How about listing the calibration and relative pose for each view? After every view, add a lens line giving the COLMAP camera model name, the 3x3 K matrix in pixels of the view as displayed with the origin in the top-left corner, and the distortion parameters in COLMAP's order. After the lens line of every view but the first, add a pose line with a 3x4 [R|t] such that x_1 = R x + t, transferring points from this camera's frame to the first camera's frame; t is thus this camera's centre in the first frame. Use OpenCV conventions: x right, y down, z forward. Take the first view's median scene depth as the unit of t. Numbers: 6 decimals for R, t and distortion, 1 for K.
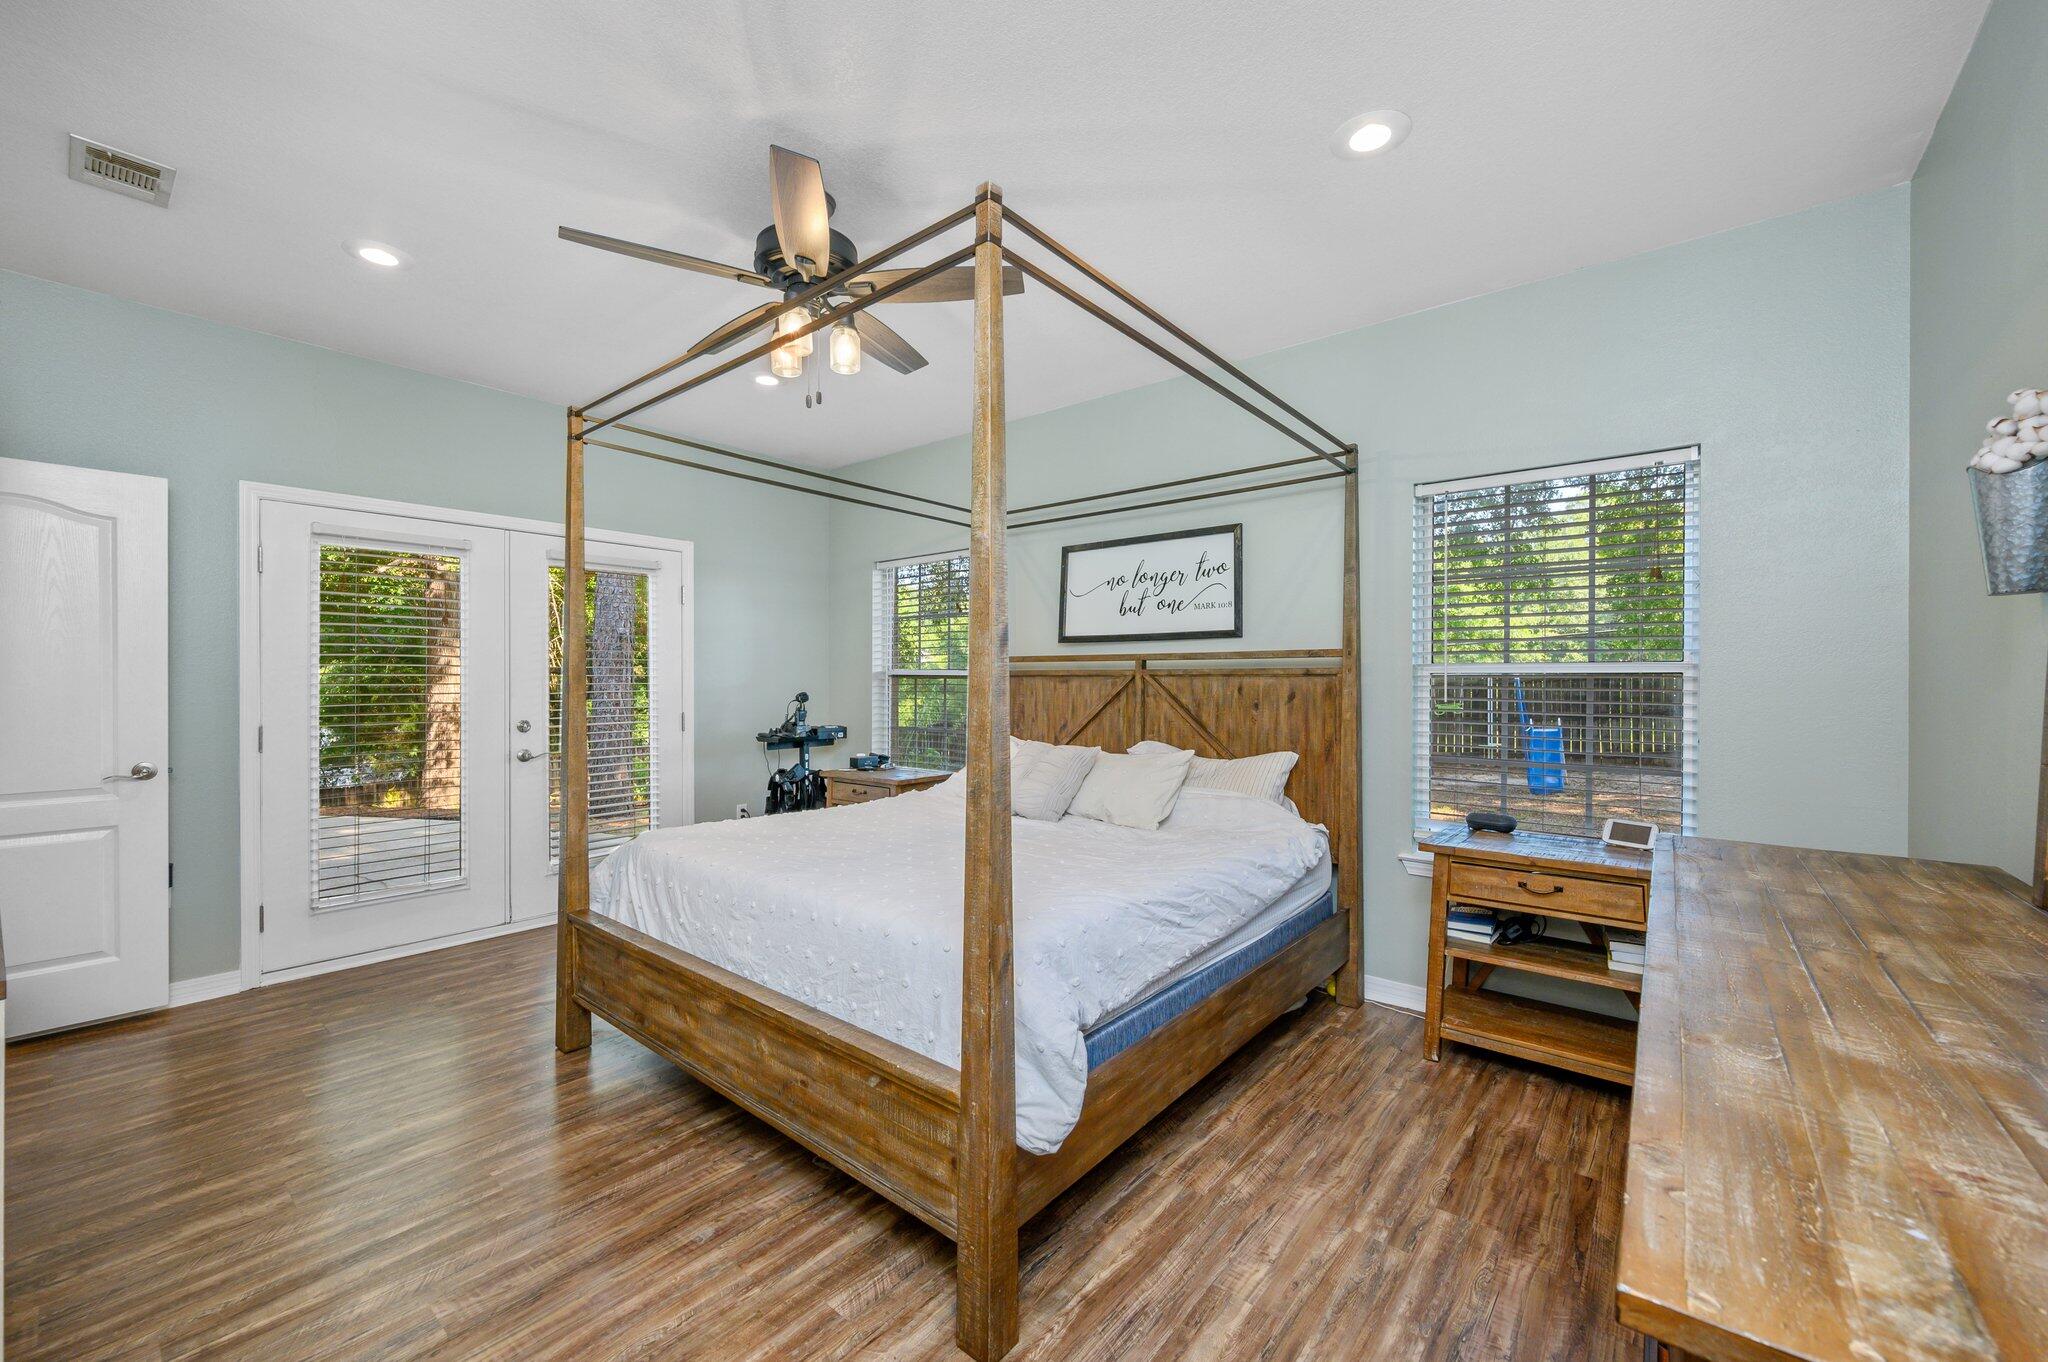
lens RADIAL K [[824.1, 0, 1011.0], [0, 824.1, 673.8], [0, 0, 1]] dist [-0.012000, -0.000059]
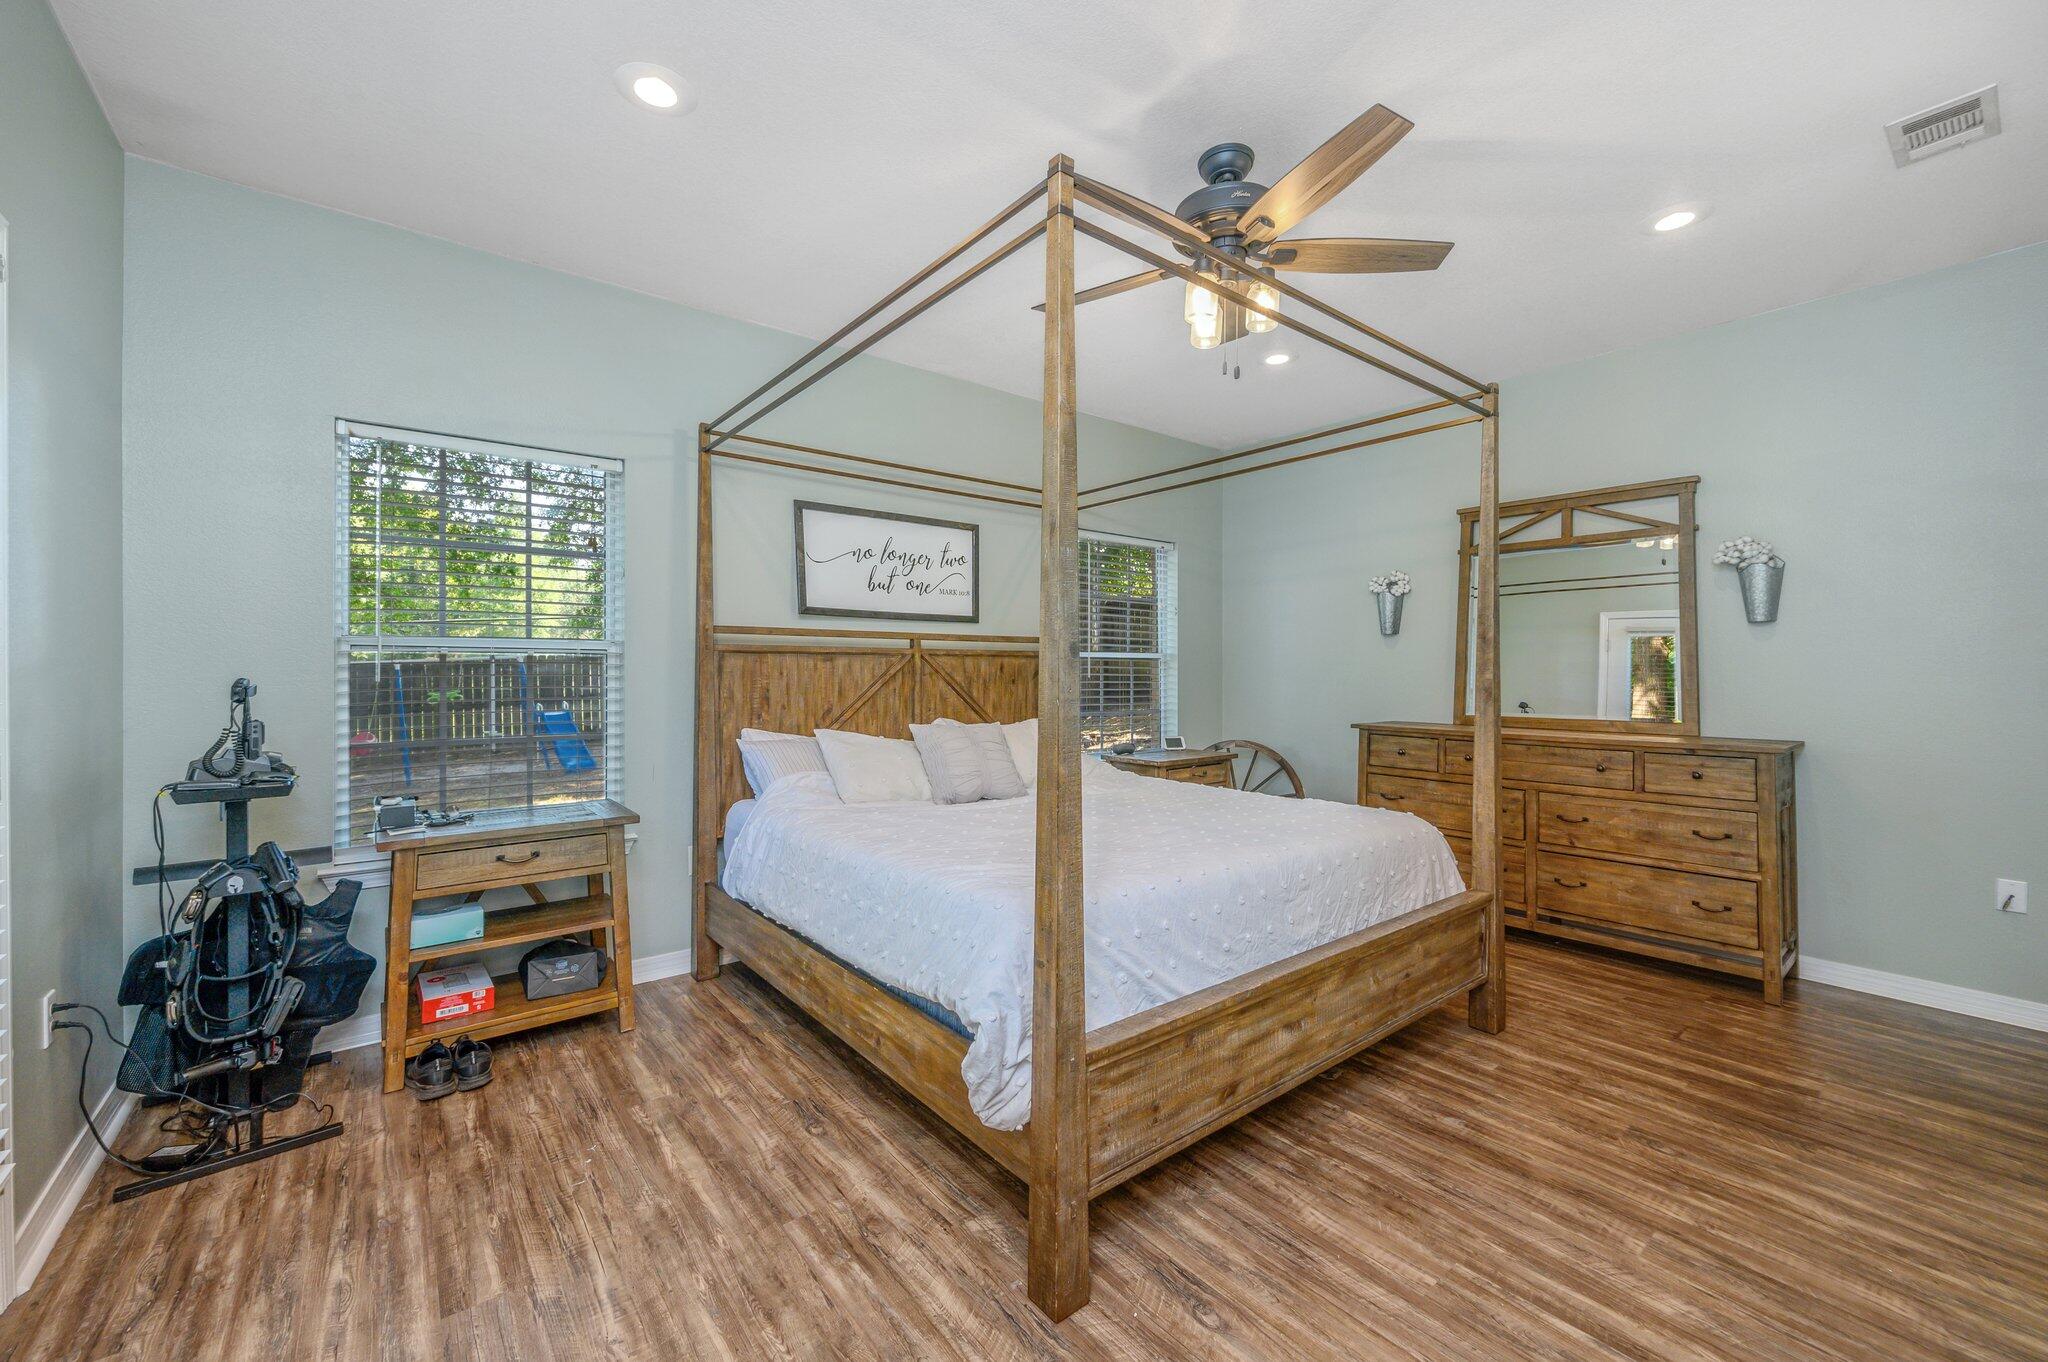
lens RADIAL K [[824.1, 0, 1011.0], [0, 824.1, 673.8], [0, 0, 1]] dist [-0.012000, -0.000059]
pose [[0.189243, -0.014524, 0.981823, -0.806770], [-0.018218, 0.999667, 0.018300, 0.005159], [-0.981761, -0.021350, 0.188916, 0.686560]]
